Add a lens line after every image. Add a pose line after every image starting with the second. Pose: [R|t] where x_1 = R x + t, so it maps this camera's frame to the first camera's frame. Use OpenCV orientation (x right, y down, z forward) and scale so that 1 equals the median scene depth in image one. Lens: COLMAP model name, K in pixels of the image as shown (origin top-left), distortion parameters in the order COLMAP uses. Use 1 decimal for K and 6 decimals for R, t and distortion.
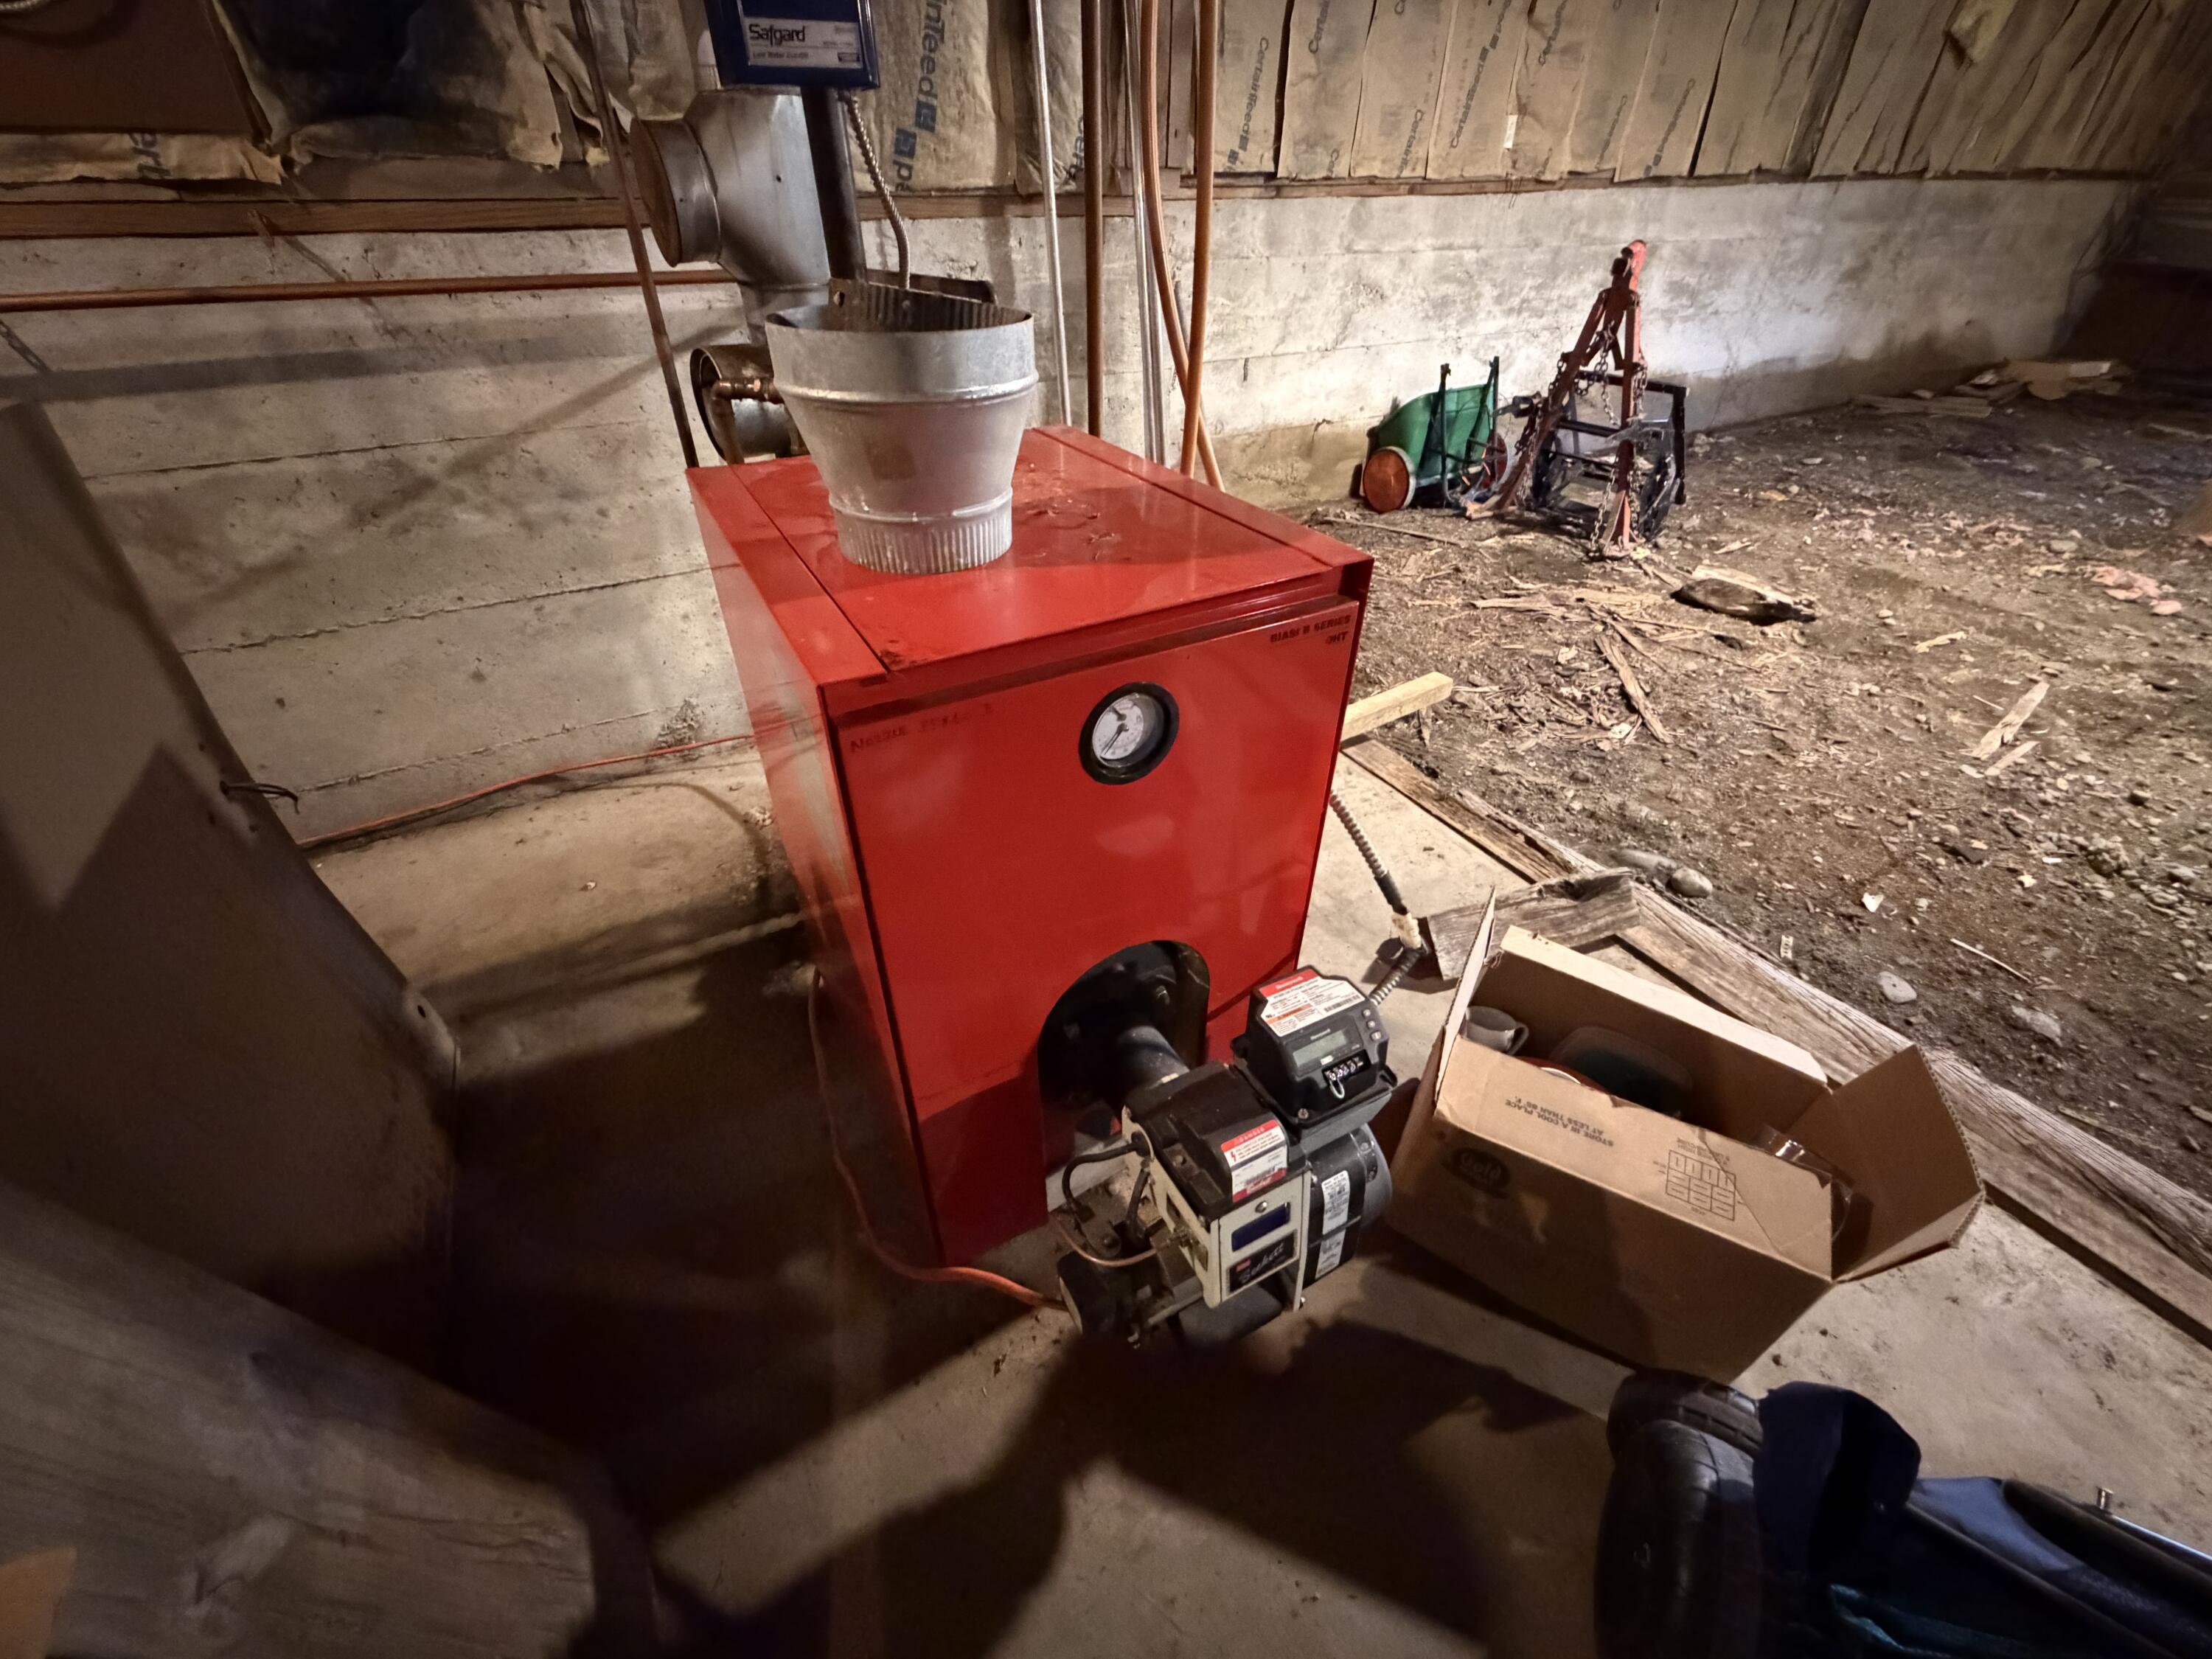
lens RADIAL K [[886.0, 0, 1096.3], [0, 886.0, 833.3], [0, 0, 1]] dist [0.002497, -0.000338]
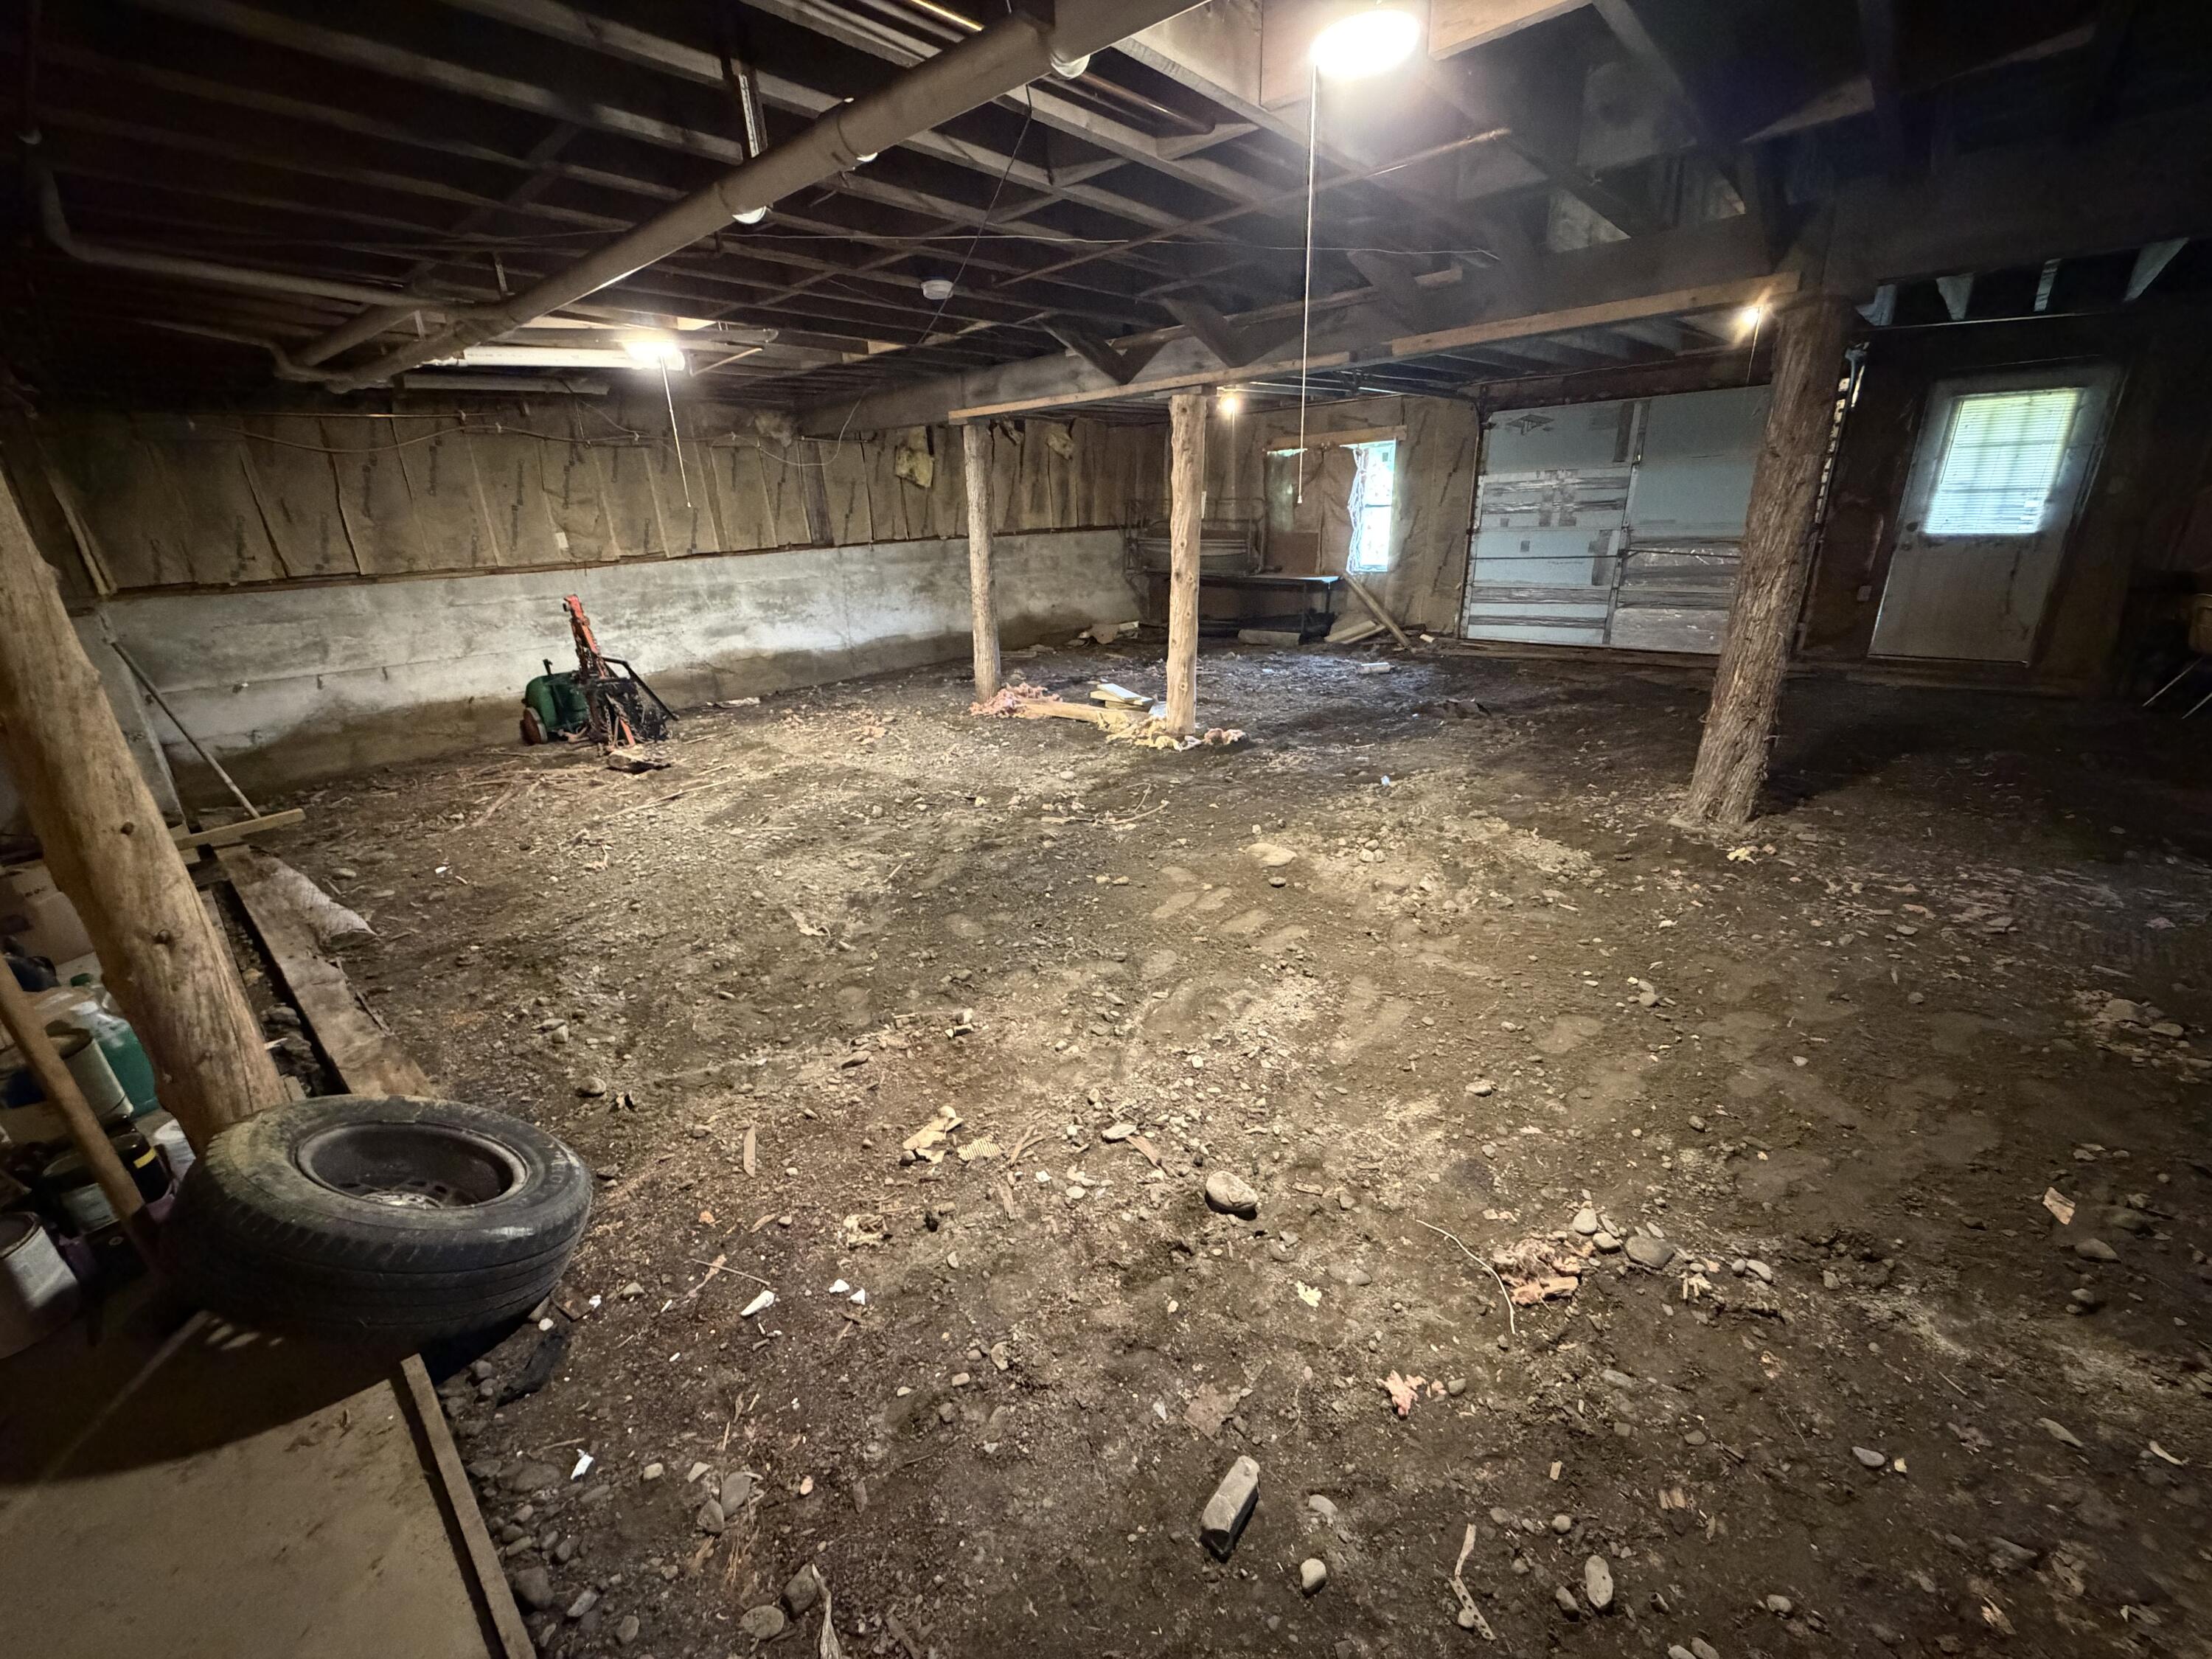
lens RADIAL K [[886.0, 0, 1096.3], [0, 886.0, 833.3], [0, 0, 1]] dist [0.002497, -0.000338]
pose [[0.941610, -0.146307, 0.303258, 0.854310], [0.227011, 0.941028, -0.250864, 0.447923], [-0.248671, 0.305059, 0.919294, -0.717104]]
